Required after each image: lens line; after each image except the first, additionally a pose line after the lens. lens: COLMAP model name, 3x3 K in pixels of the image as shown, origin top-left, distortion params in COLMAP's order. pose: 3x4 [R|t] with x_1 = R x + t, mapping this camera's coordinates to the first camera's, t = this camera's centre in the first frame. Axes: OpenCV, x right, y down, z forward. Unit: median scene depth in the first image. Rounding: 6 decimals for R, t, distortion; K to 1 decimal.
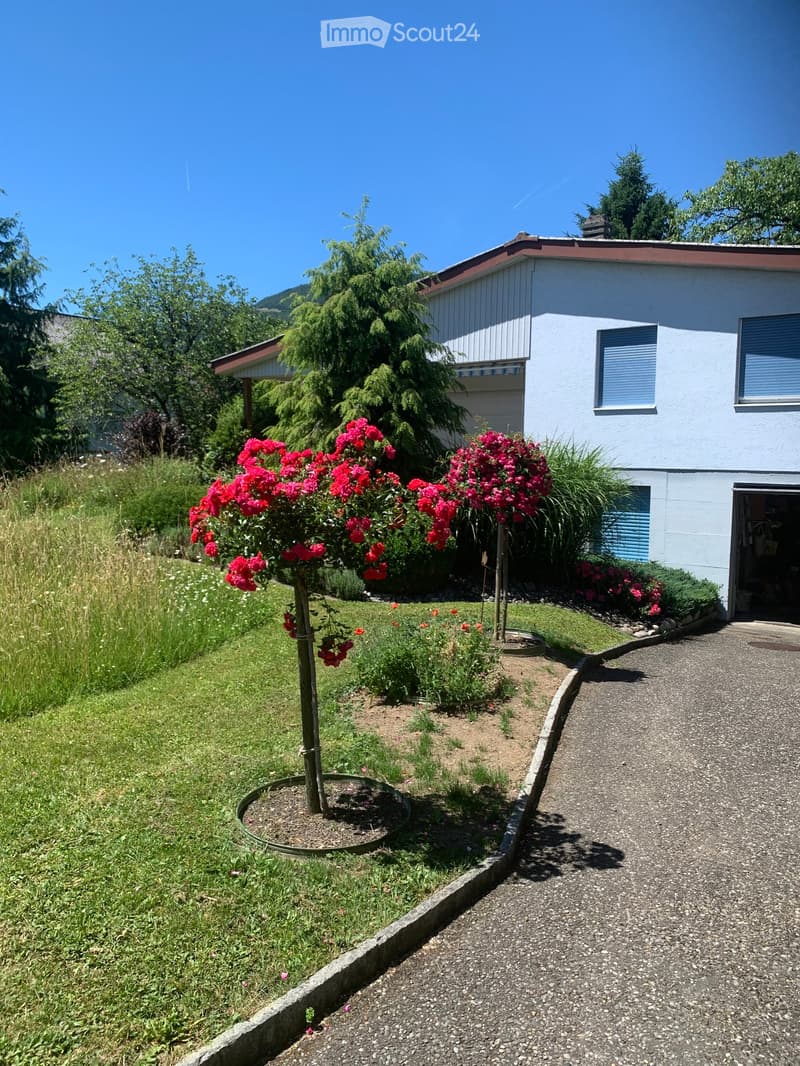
lens RADIAL K [[816.3, 0, 400.0], [0, 816.3, 533.0], [0, 0, 1]] dist [0.020426, -0.004609]
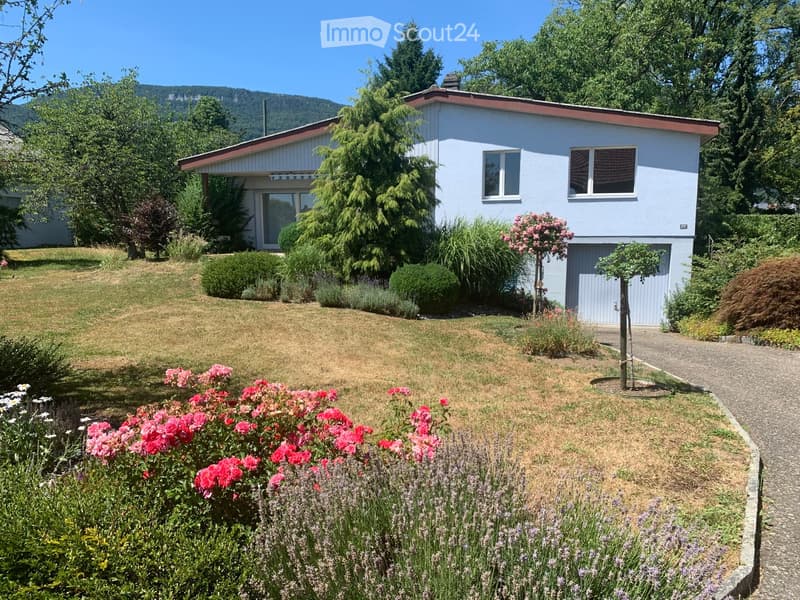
lens RADIAL K [[612.6, 0, 400.0], [0, 612.6, 300.0], [0, 0, 1]] dist [0.020426, -0.004609]
pose [[0.948942, -0.041319, 0.312734, -0.311322], [0.036247, 0.999100, 0.022017, 0.011732], [-0.313362, -0.009558, 0.949586, -0.095135]]
